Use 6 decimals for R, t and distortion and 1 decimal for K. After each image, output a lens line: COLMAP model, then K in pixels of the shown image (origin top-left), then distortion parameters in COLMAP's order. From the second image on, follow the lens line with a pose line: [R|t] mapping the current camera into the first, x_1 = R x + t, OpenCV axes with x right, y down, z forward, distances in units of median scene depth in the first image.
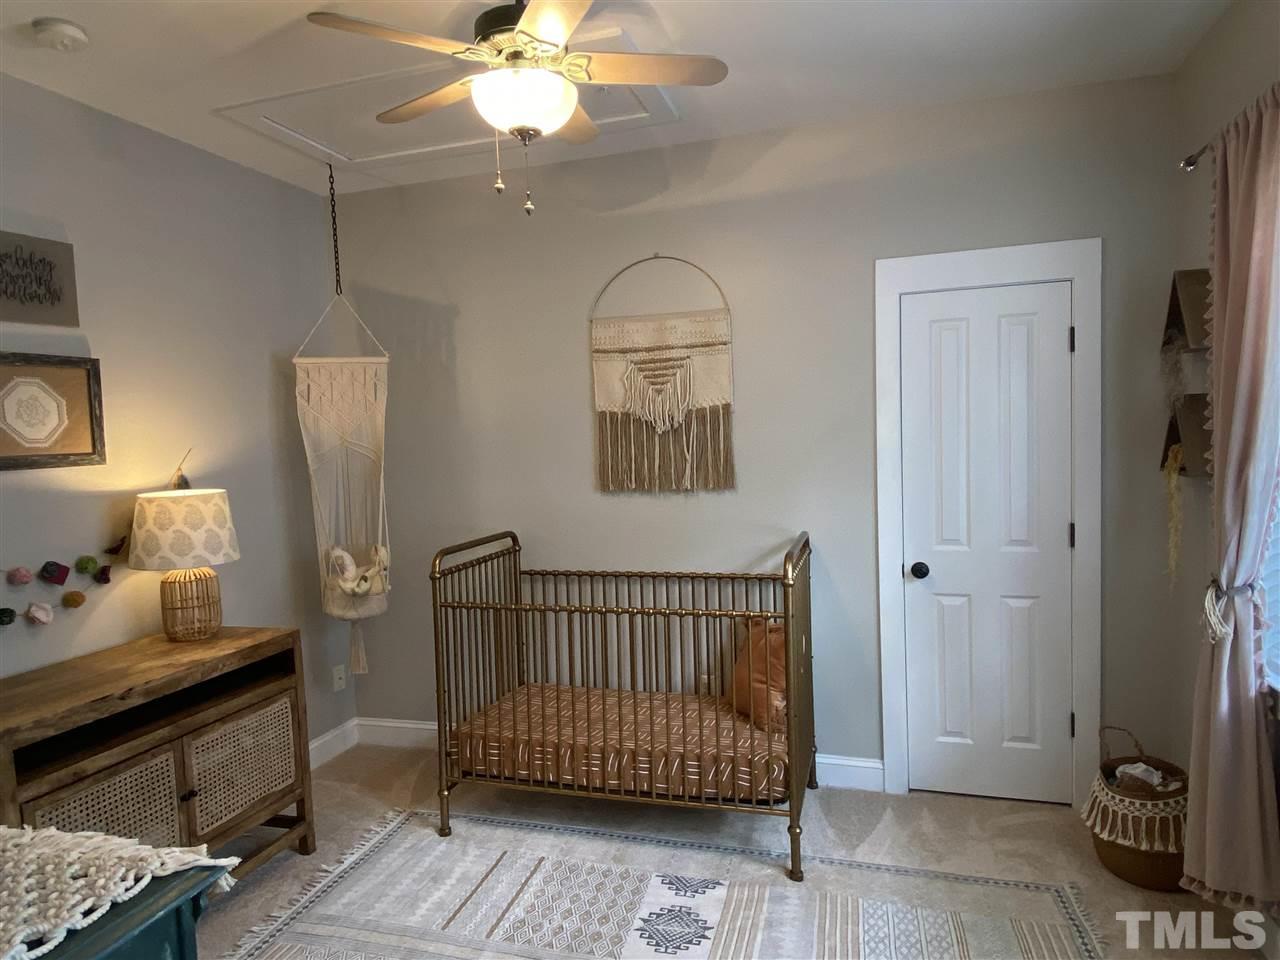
lens RADIAL K [[782.5, 0, 640.0], [0, 782.5, 480.0], [0, 0, 1]] dist [0.019553, -0.000223]
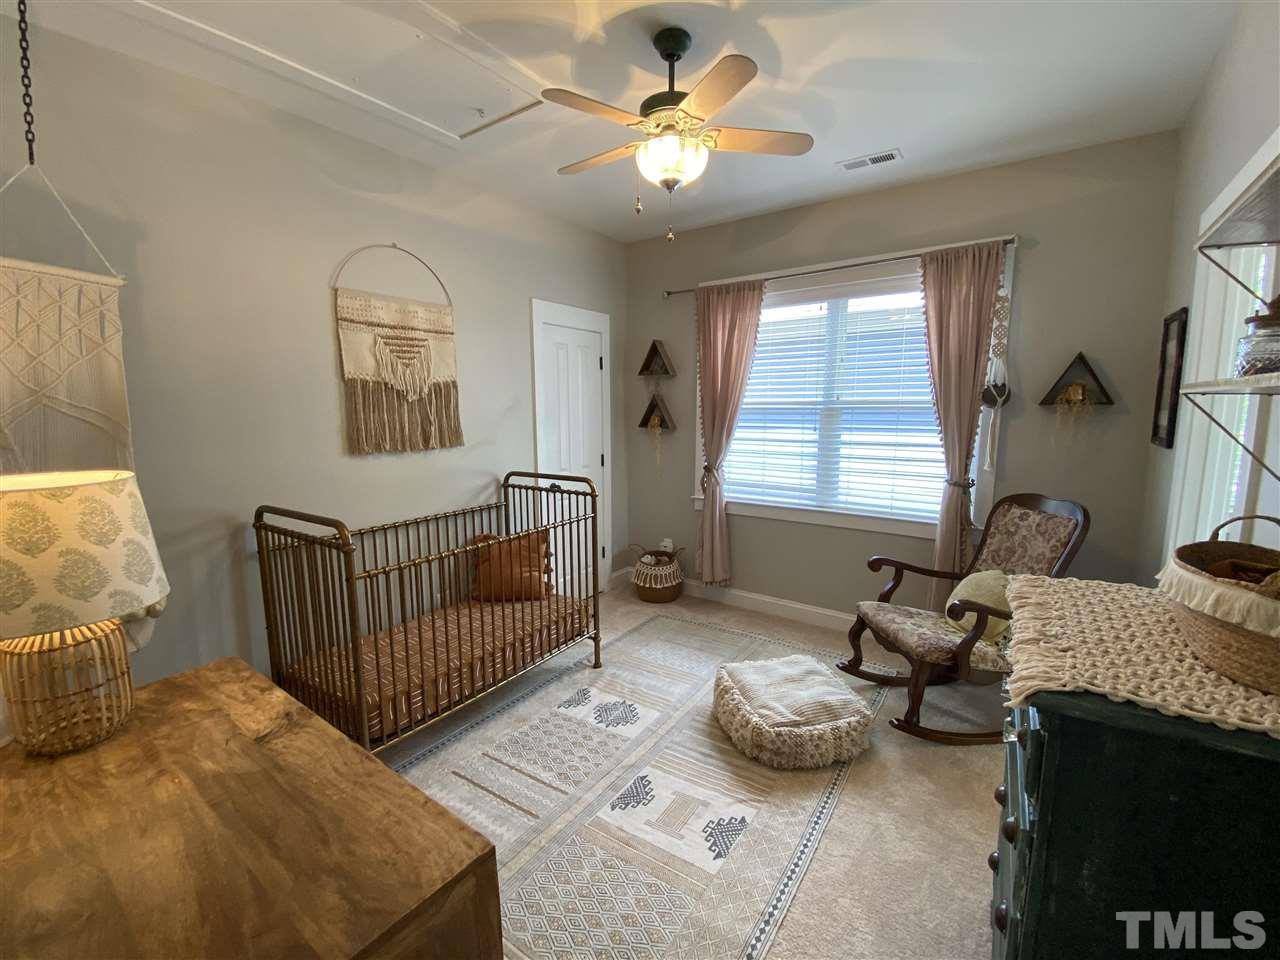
lens RADIAL K [[519.9, 0, 640.0], [0, 519.9, 480.0], [0, 0, 1]] dist [-0.002145, -0.020439]
pose [[0.318289, -0.099951, 0.942710, -0.625957], [0.043548, 0.994918, 0.090783, 0.002766], [-0.946993, 0.012158, 0.321024, 0.429249]]
